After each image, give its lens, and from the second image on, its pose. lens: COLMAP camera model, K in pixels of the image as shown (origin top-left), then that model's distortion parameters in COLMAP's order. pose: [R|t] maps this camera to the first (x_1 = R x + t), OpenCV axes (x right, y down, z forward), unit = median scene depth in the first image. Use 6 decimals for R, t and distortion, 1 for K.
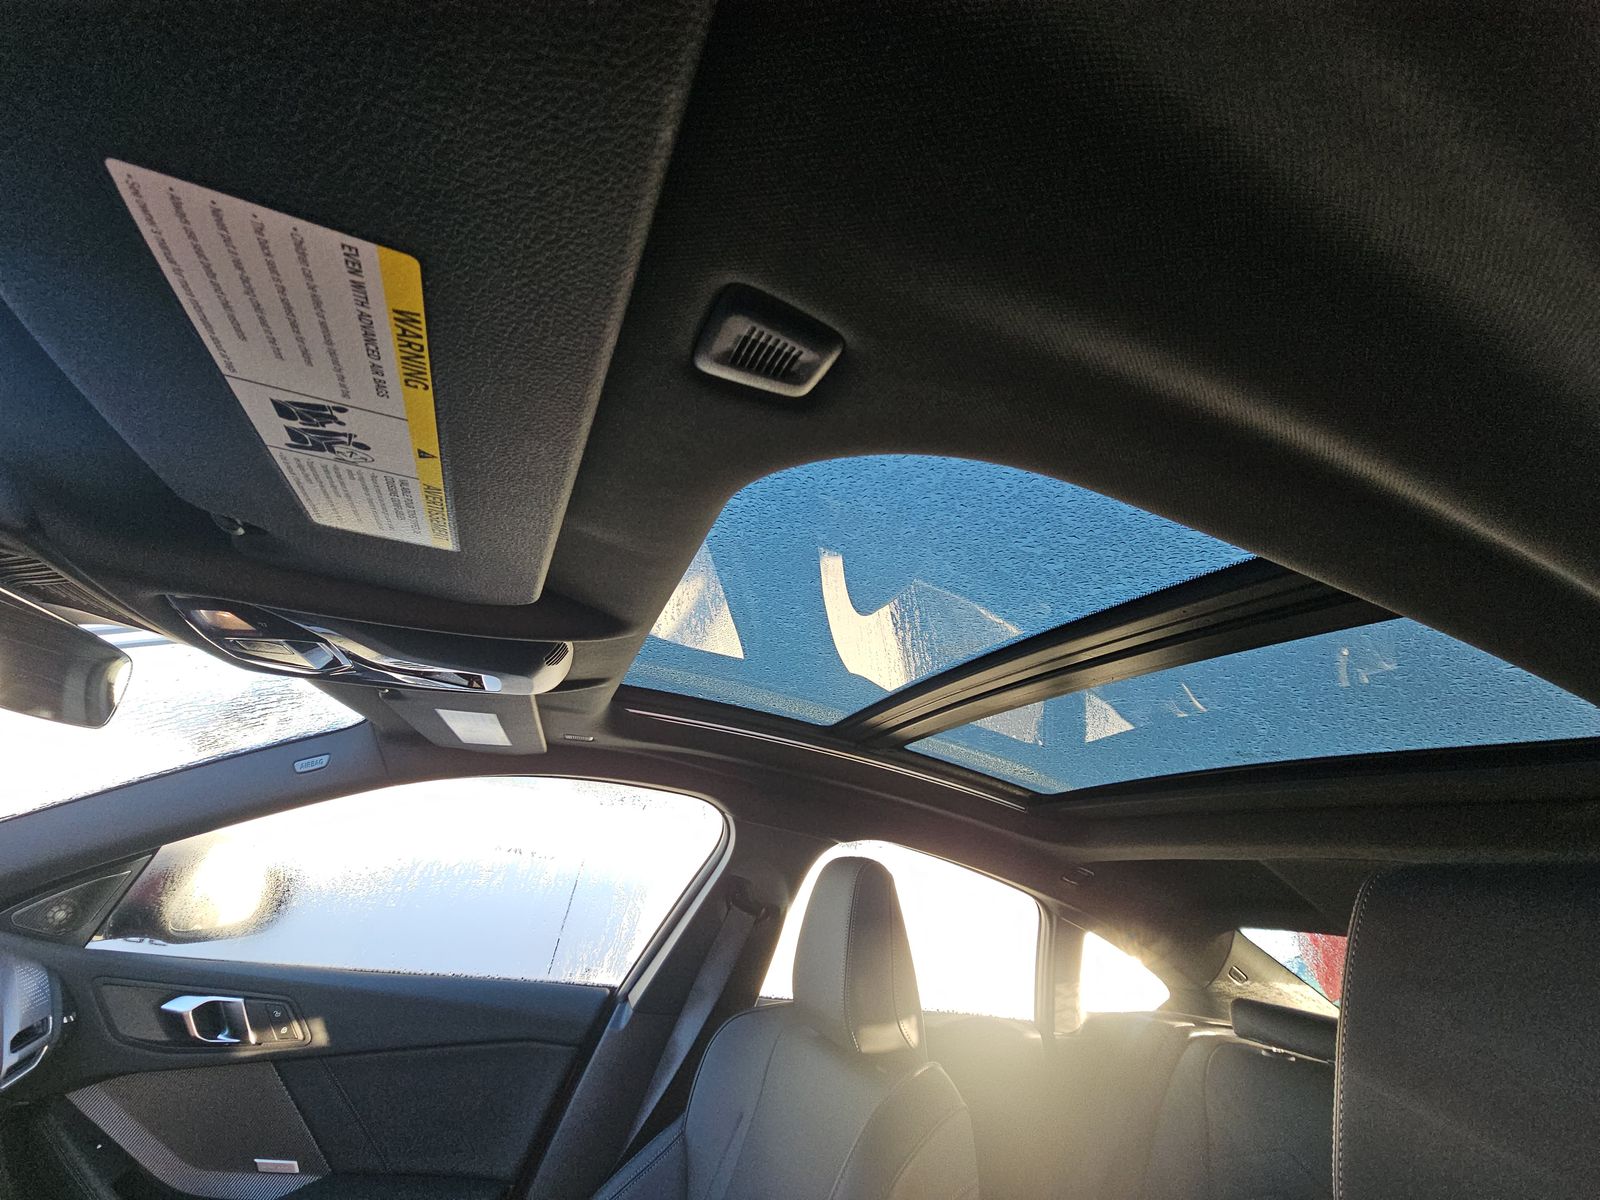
lens RADIAL K [[645.9, 0, 800.0], [0, 645.9, 600.0], [0, 0, 1]] dist [-0.001174, -0.000483]
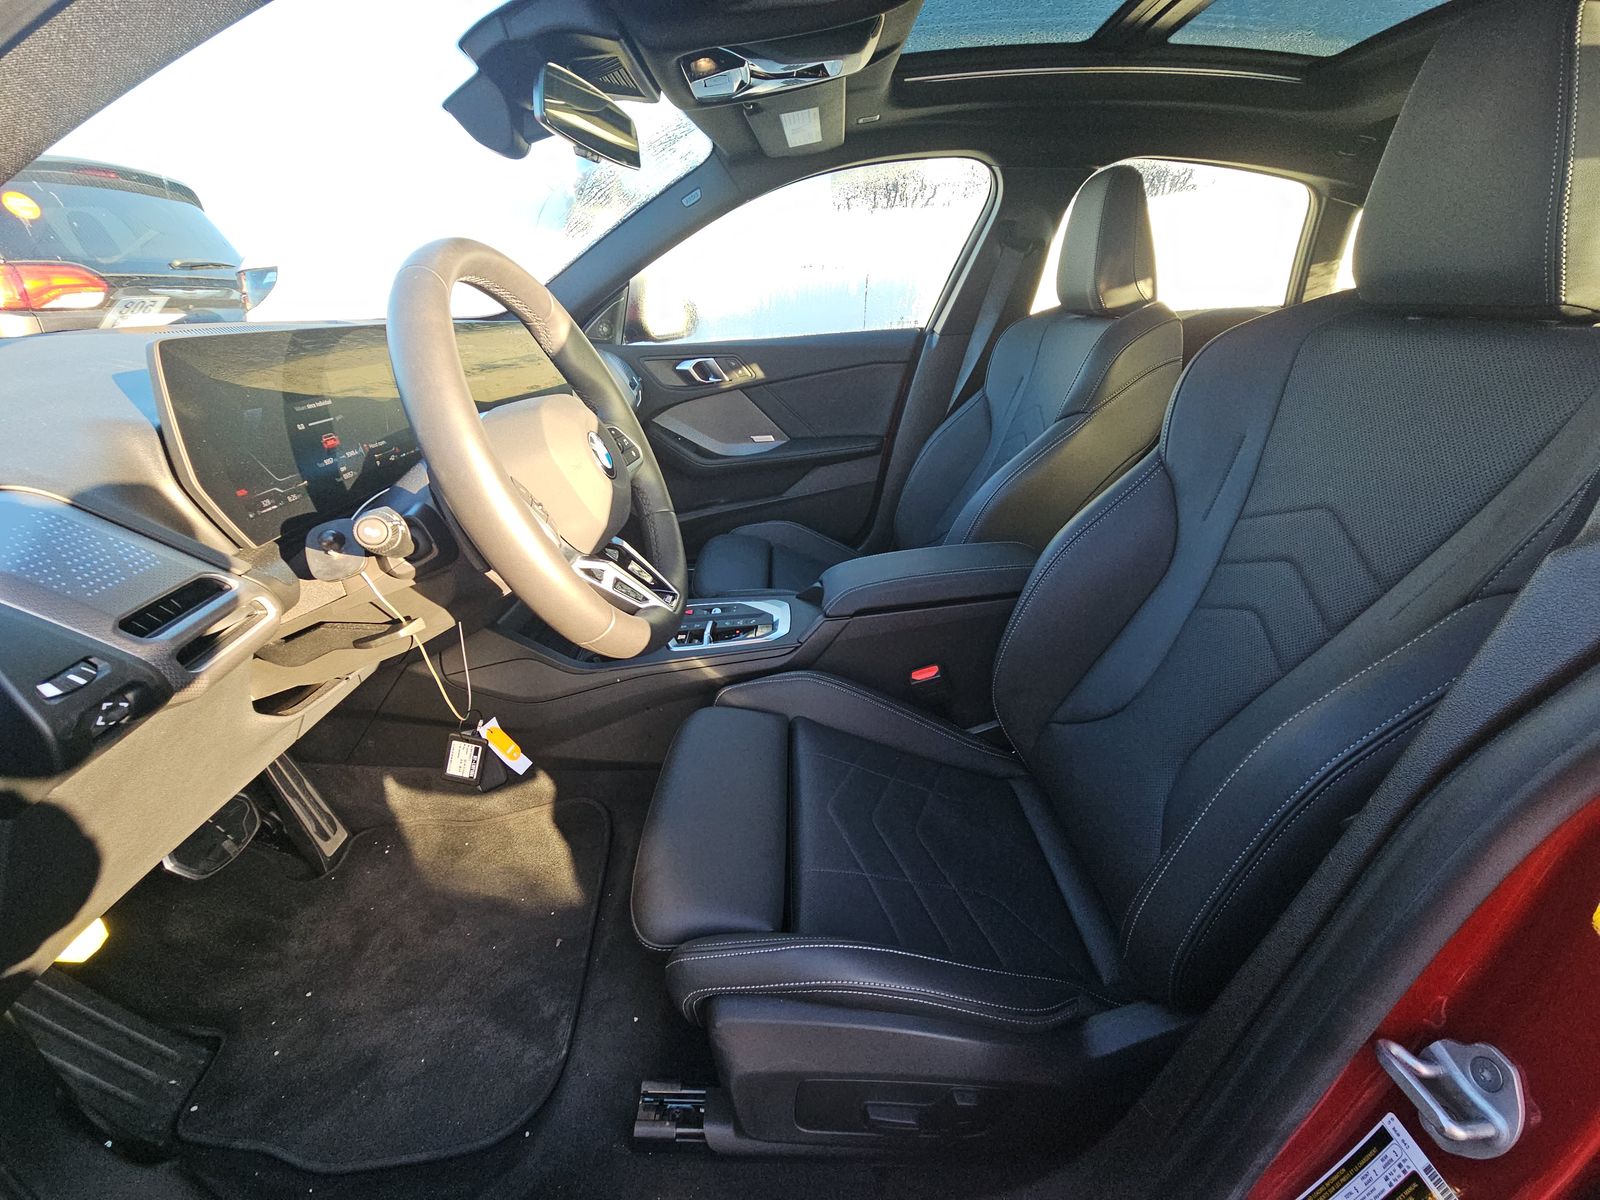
lens RADIAL K [[645.9, 0, 800.0], [0, 645.9, 600.0], [0, 0, 1]] dist [-0.001174, -0.000483]
pose [[0.920341, -0.010238, -0.390984, 0.015205], [0.294902, 0.674816, 0.676503, -0.039516], [0.256916, -0.737915, 0.624080, -0.450561]]
